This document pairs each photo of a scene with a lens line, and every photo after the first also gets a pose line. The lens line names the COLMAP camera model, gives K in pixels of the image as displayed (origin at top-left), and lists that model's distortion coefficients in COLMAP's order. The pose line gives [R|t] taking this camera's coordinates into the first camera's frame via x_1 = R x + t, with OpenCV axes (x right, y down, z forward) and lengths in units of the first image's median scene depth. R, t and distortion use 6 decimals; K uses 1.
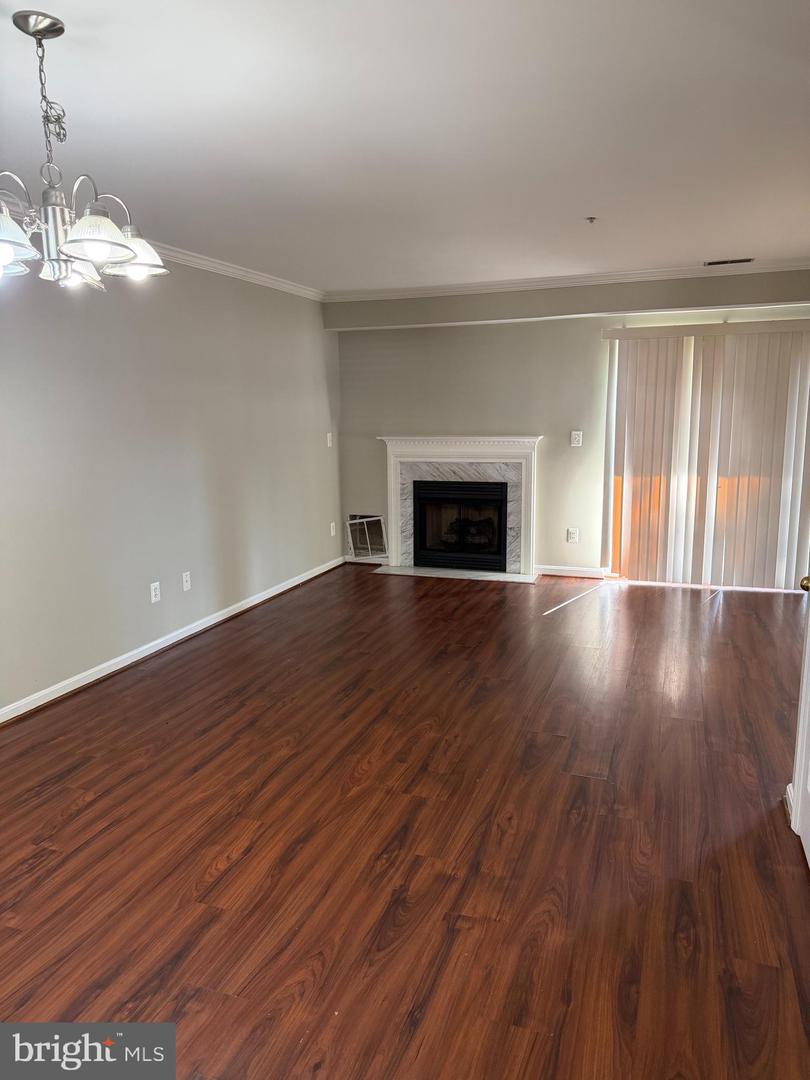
lens RADIAL K [[748.9, 0, 405.1], [0, 748.9, 559.1], [0, 0, 1]] dist [0.088024, -0.139431]
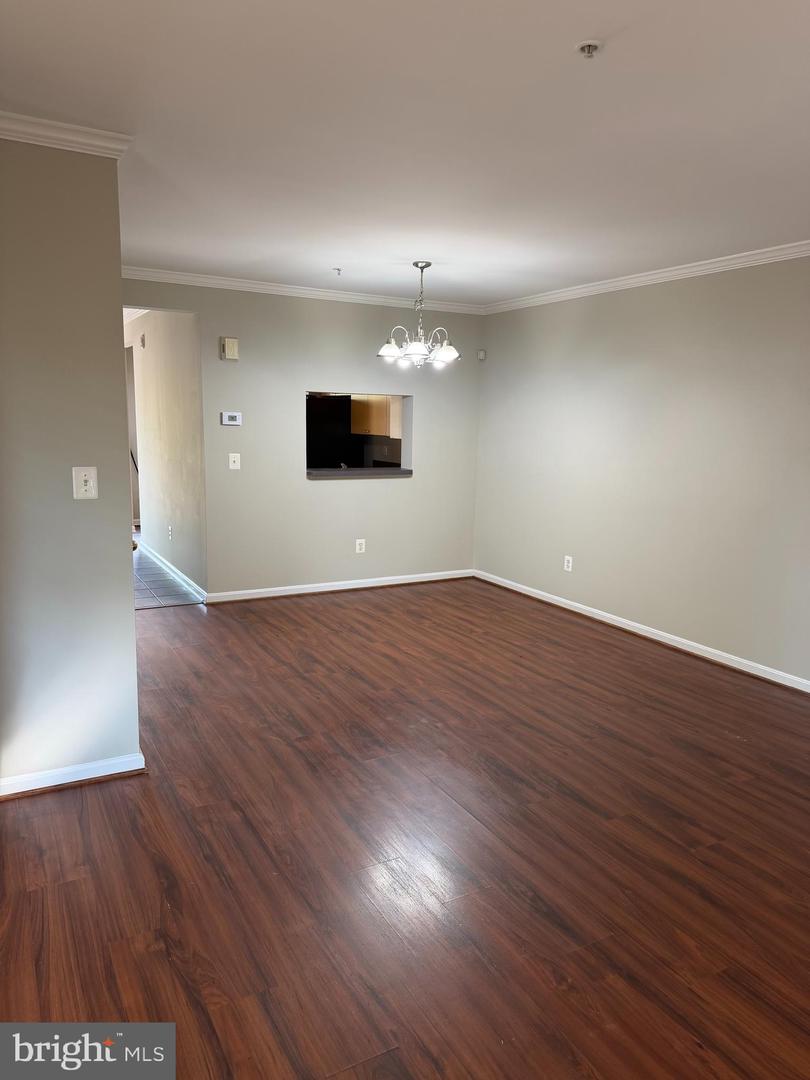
lens RADIAL K [[758.7, 0, 412.0], [0, 758.7, 537.2], [0, 0, 1]] dist [0.106998, -0.145195]
pose [[-0.653639, 0.120639, -0.747129, 0.984963], [-0.162188, 0.941948, 0.293989, -0.375700], [0.739223, 0.313338, -0.596128, 1.741015]]
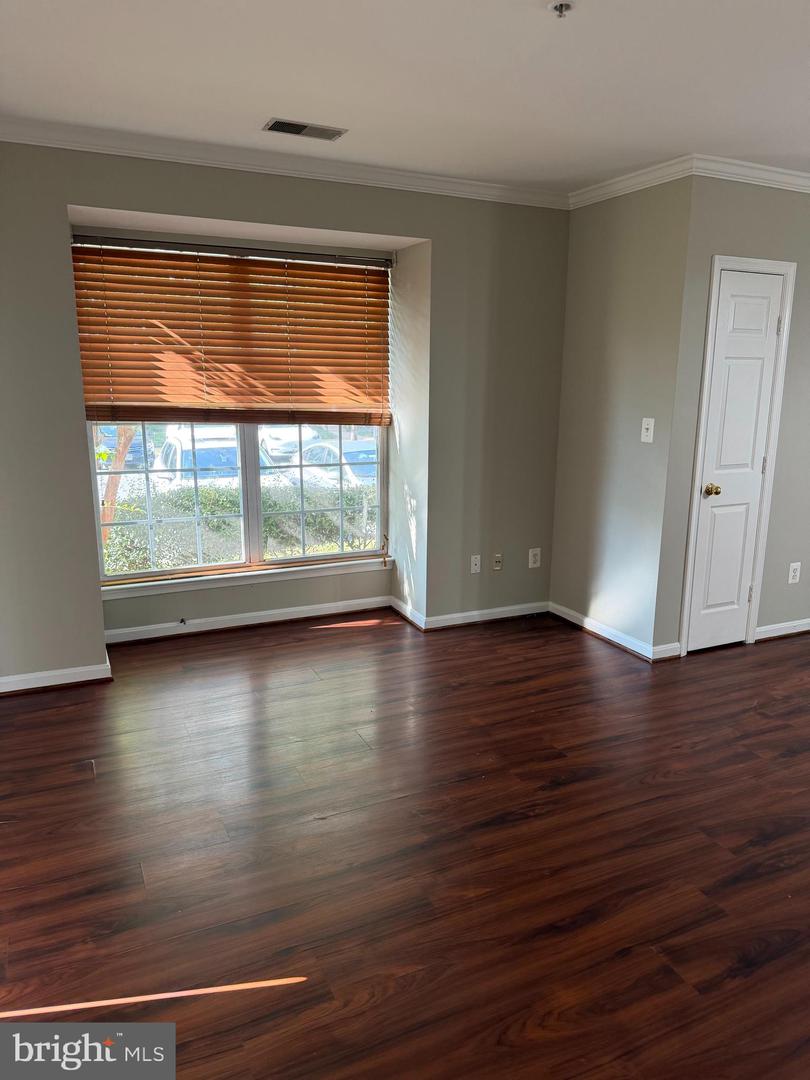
lens RADIAL K [[758.7, 0, 412.0], [0, 758.7, 537.2], [0, 0, 1]] dist [0.106998, -0.145195]
pose [[-0.713648, -0.140157, 0.686340, -0.121263], [0.135992, 0.933419, 0.332016, -0.407127], [-0.687177, 0.330279, -0.647073, 2.023042]]
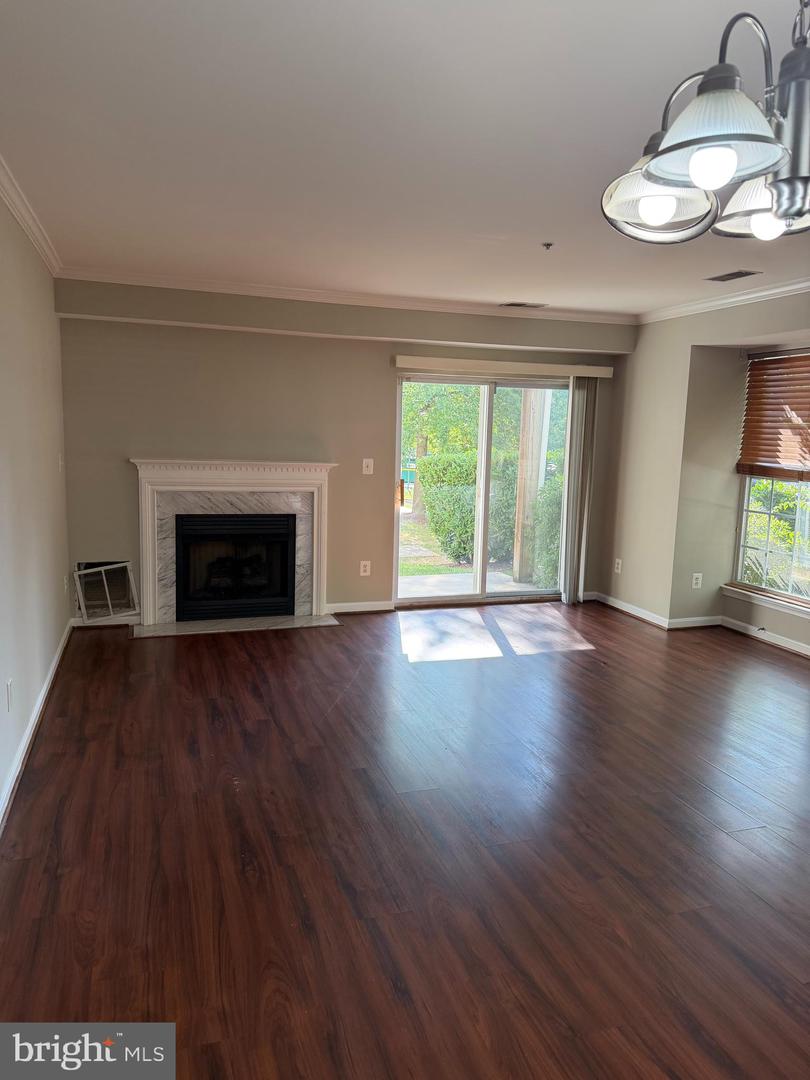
lens RADIAL K [[758.7, 0, 412.0], [0, 758.7, 537.2], [0, 0, 1]] dist [0.106998, -0.145195]
pose [[0.778903, -0.050267, 0.625127, -0.693022], [0.083116, 0.996264, -0.023452, -0.093042], [-0.621612, 0.070225, 0.780171, 0.480117]]
